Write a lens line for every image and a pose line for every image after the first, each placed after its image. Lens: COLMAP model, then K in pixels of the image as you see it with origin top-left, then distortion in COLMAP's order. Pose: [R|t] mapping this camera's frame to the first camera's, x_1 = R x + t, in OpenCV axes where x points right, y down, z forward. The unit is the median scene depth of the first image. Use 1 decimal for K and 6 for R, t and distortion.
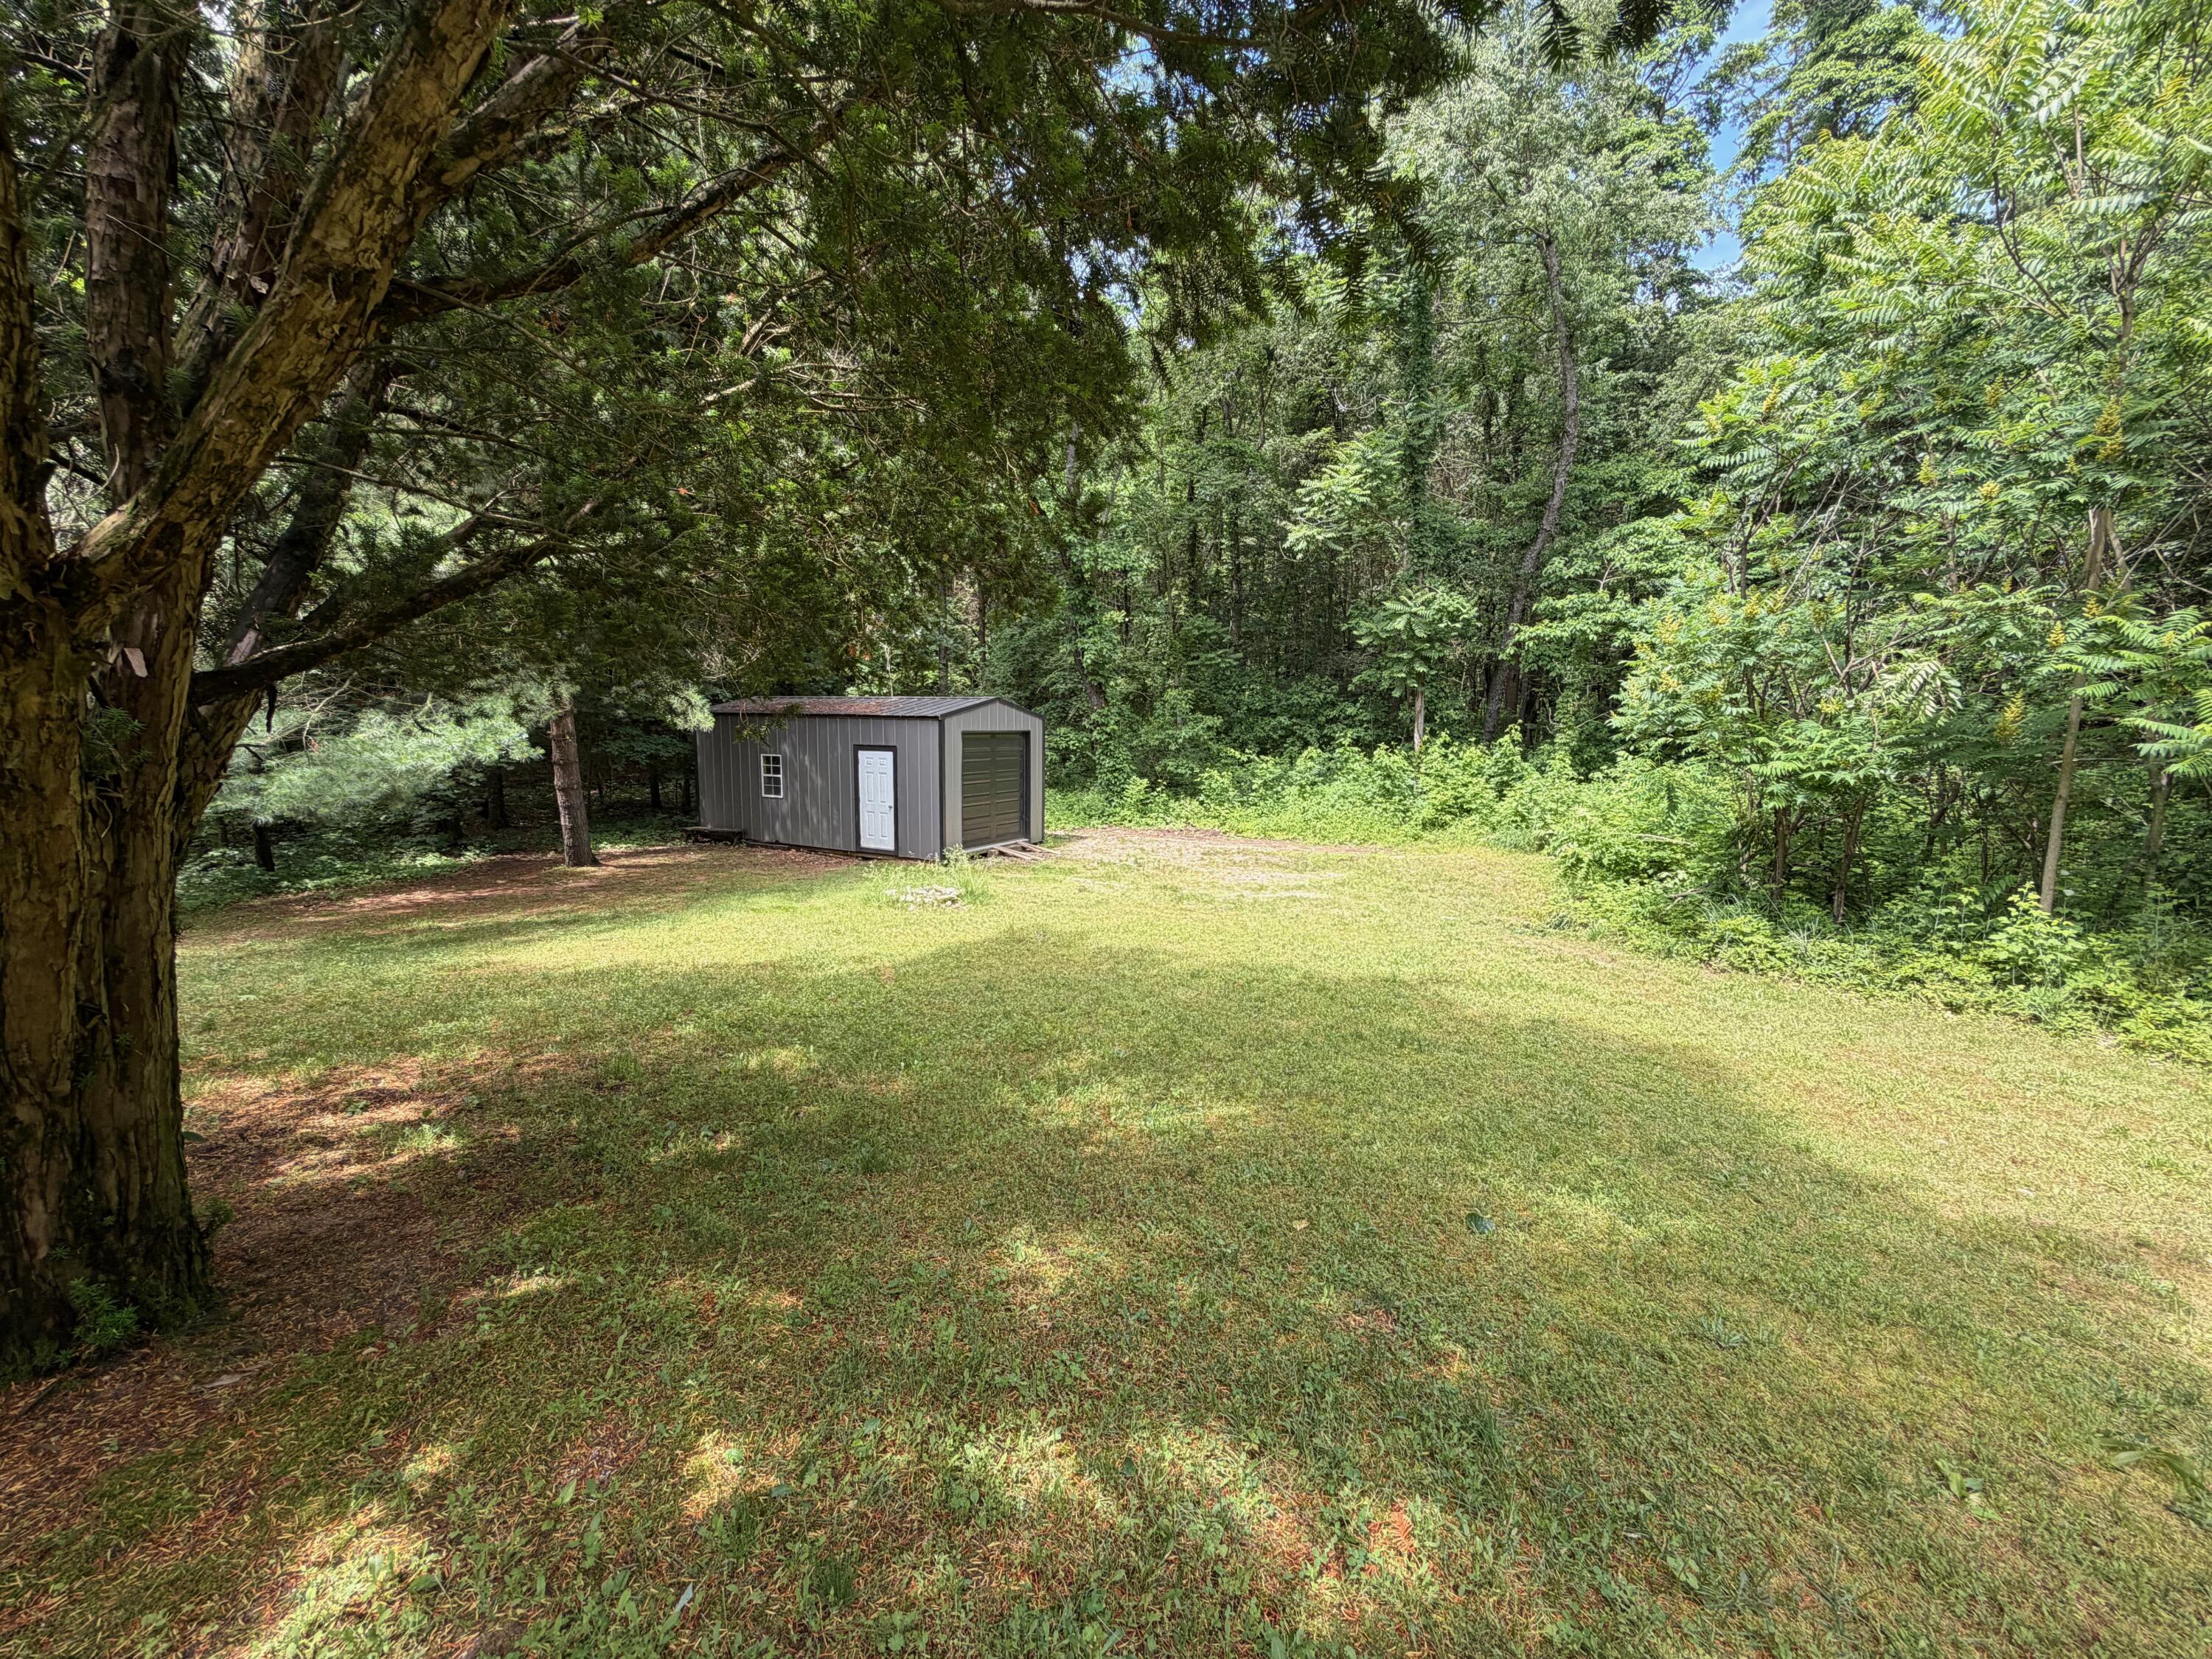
lens RADIAL K [[880.3, 0, 1103.0], [0, 880.3, 827.9], [0, 0, 1]] dist [-0.001272, 0.000213]
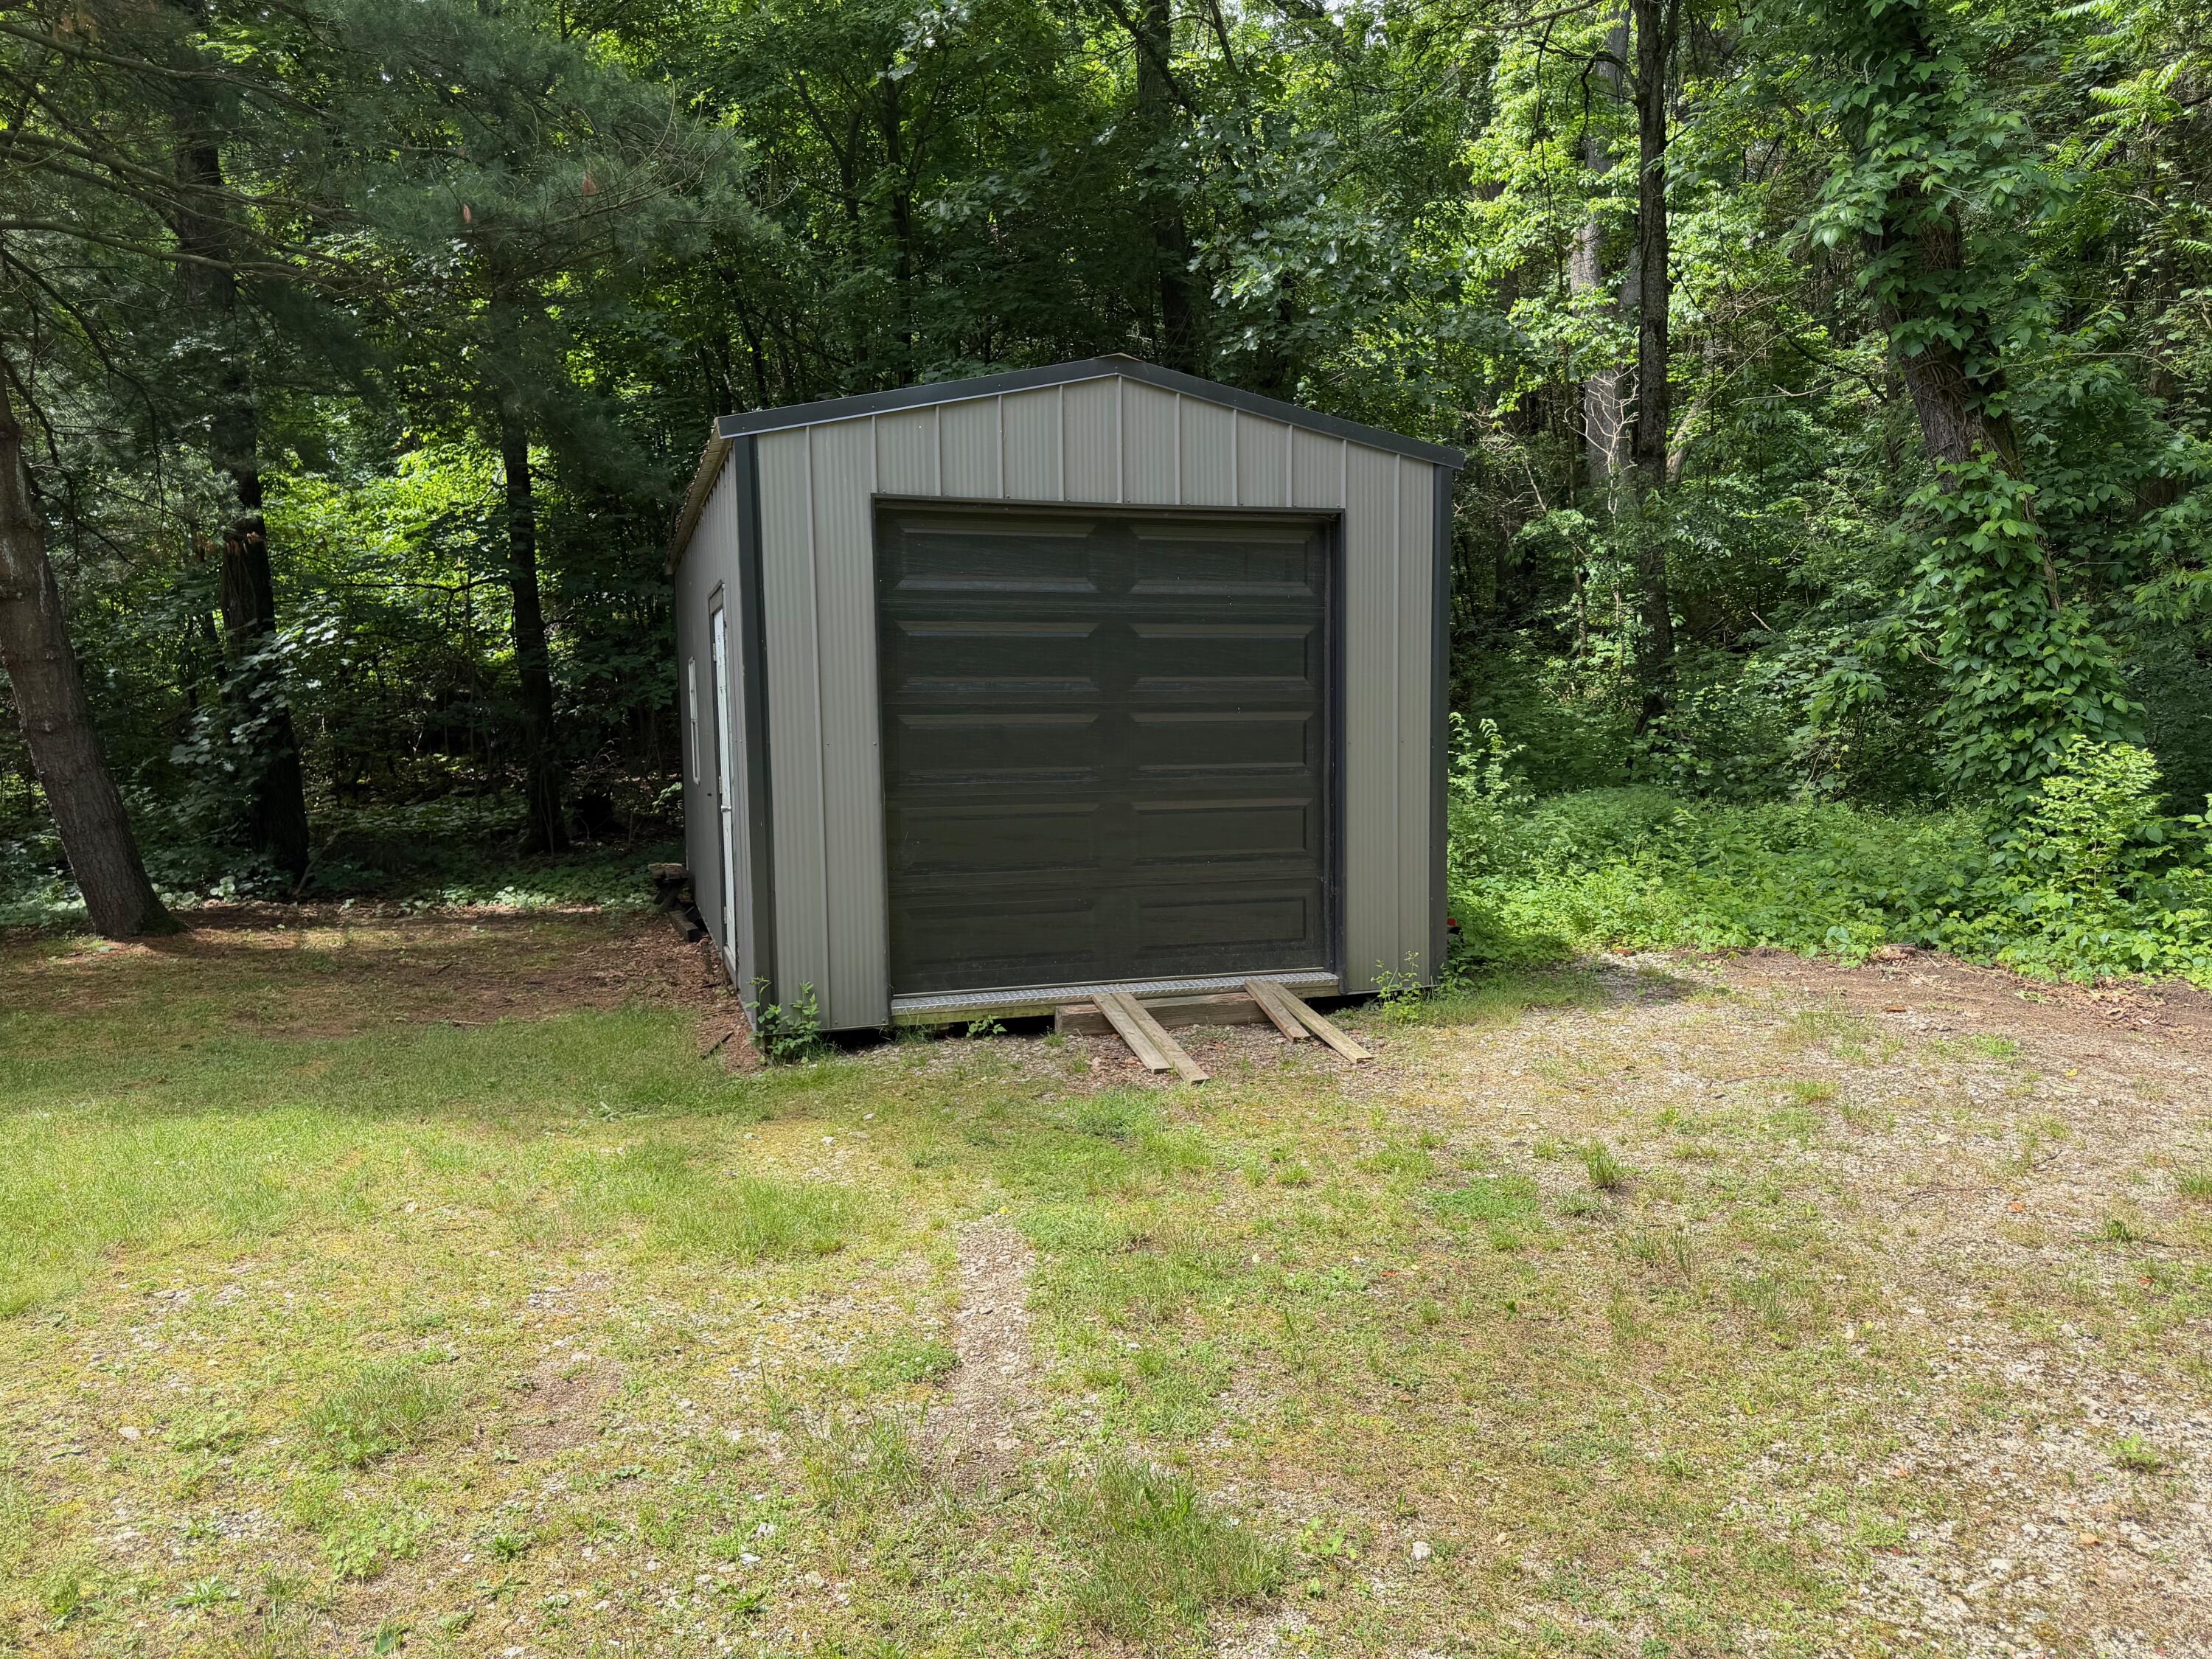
lens RADIAL K [[1561.9, 0, 1033.8], [0, 1561.9, 838.9], [0, 0, 1]] dist [0.000015, 0.000538]
pose [[0.703156, 0.033971, -0.710224, 0.240360], [-0.063880, 0.997837, -0.015516, -0.018565], [0.708160, 0.056279, 0.703805, 1.005209]]
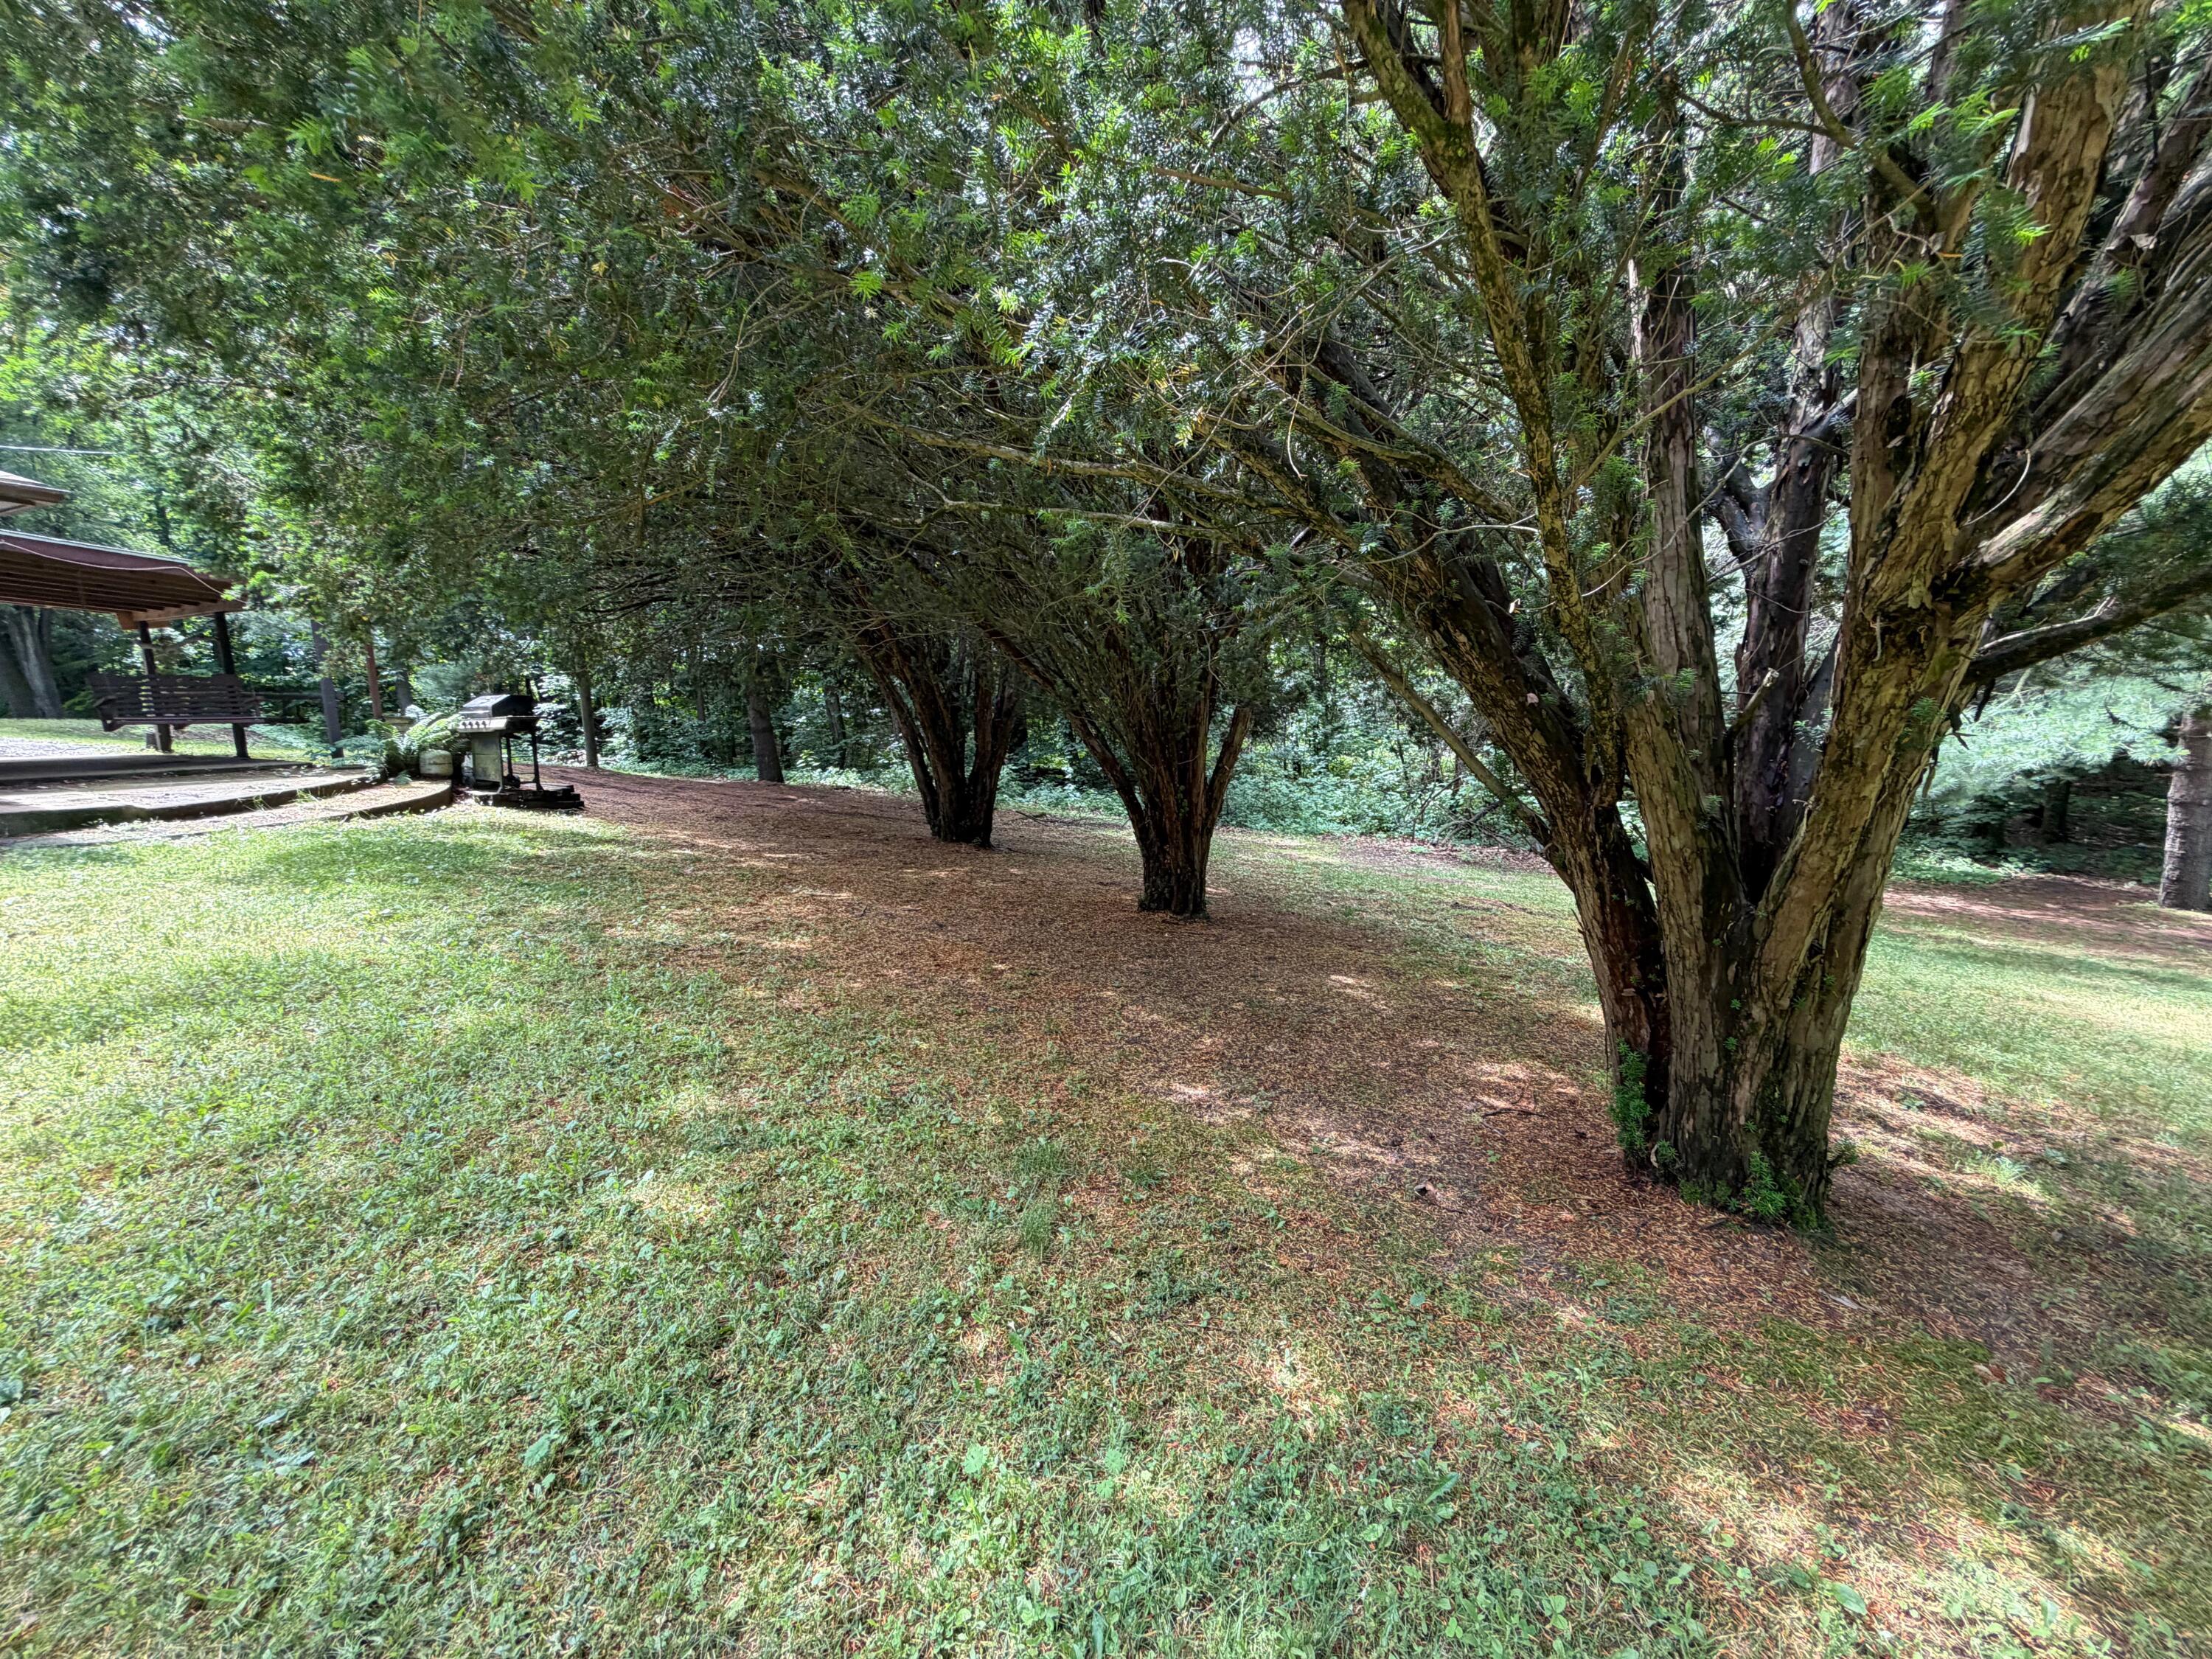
lens RADIAL K [[880.3, 0, 1103.0], [0, 880.3, 827.9], [0, 0, 1]] dist [-0.001272, 0.000213]
pose [[0.153770, 0.135295, -0.978800, -0.023045], [-0.124744, 0.985314, 0.116598, 0.004082], [0.980201, 0.104170, 0.168389, -0.030256]]
